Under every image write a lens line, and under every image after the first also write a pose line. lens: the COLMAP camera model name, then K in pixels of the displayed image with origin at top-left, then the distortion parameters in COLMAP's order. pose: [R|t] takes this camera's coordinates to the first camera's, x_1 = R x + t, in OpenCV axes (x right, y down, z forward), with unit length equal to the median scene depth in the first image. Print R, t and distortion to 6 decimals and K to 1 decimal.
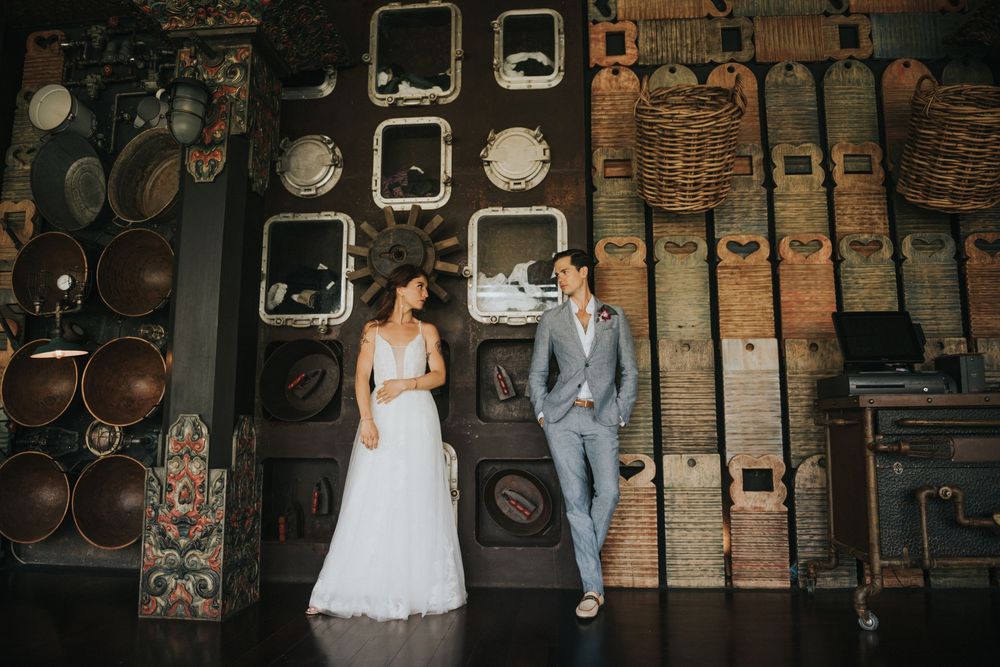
lens RADIAL K [[695.7, 0, 500.0], [0, 695.7, 333.5], [0, 0, 1]] dist [-0.044336, -0.001088]
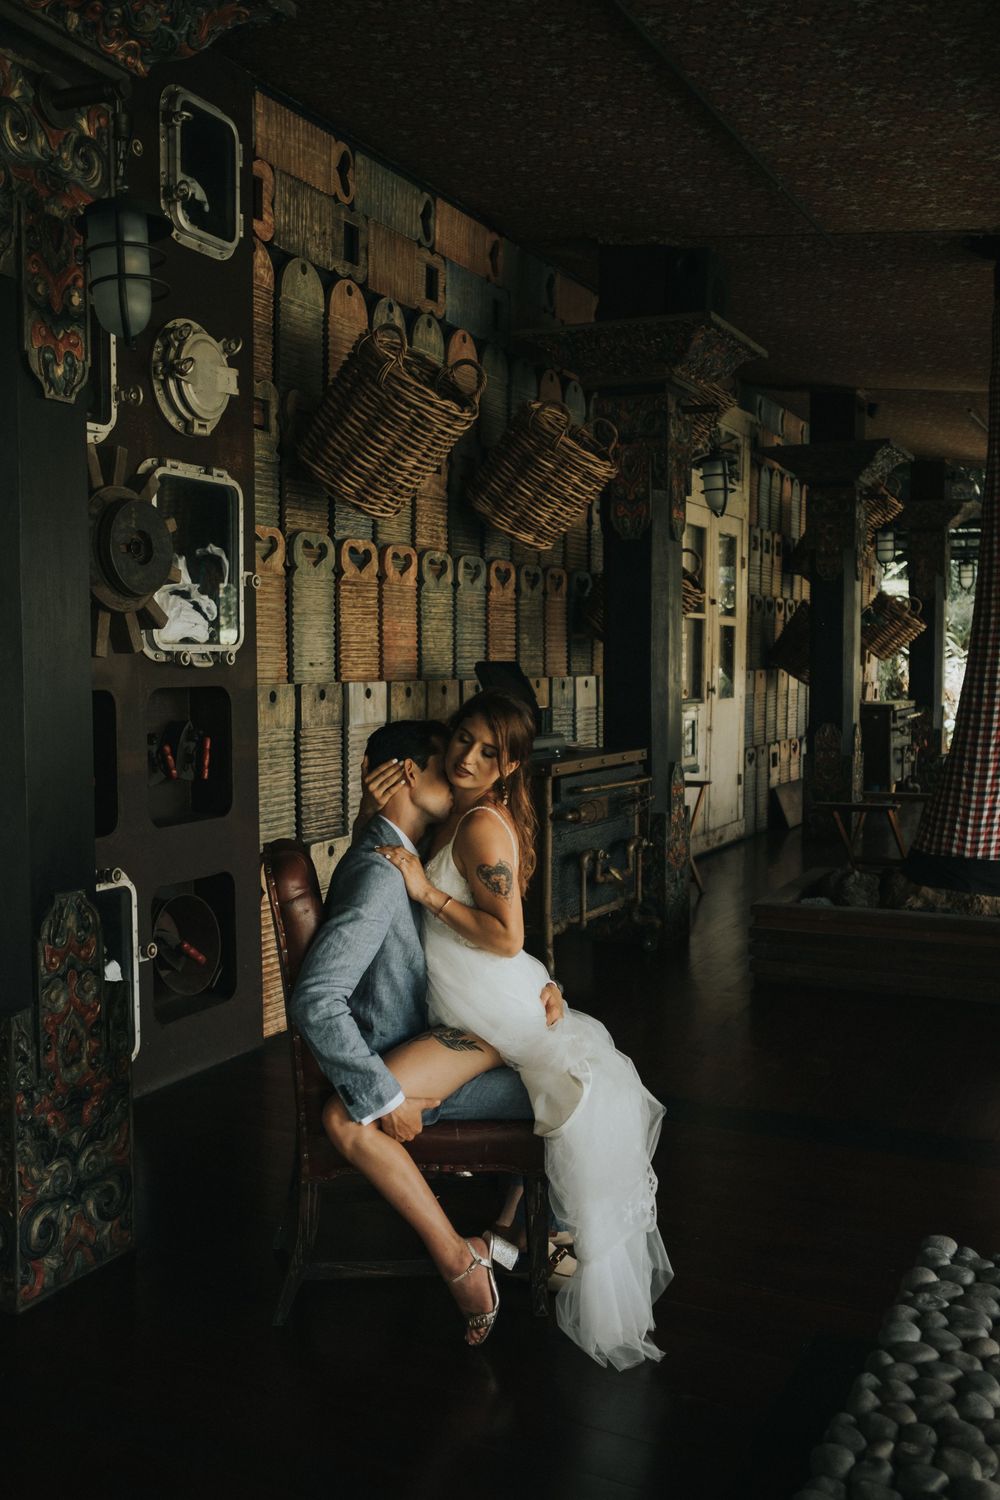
lens RADIAL K [[1477.0, 0, 500.0], [0, 1477.0, 750.0], [0, 0, 1]] dist [0.004984, 0.008392]
pose [[0.347279, -0.062643, 0.935667, -1.097122], [-0.121051, 0.986424, 0.110970, -0.114720], [-0.929916, -0.151801, 0.334981, 0.299870]]
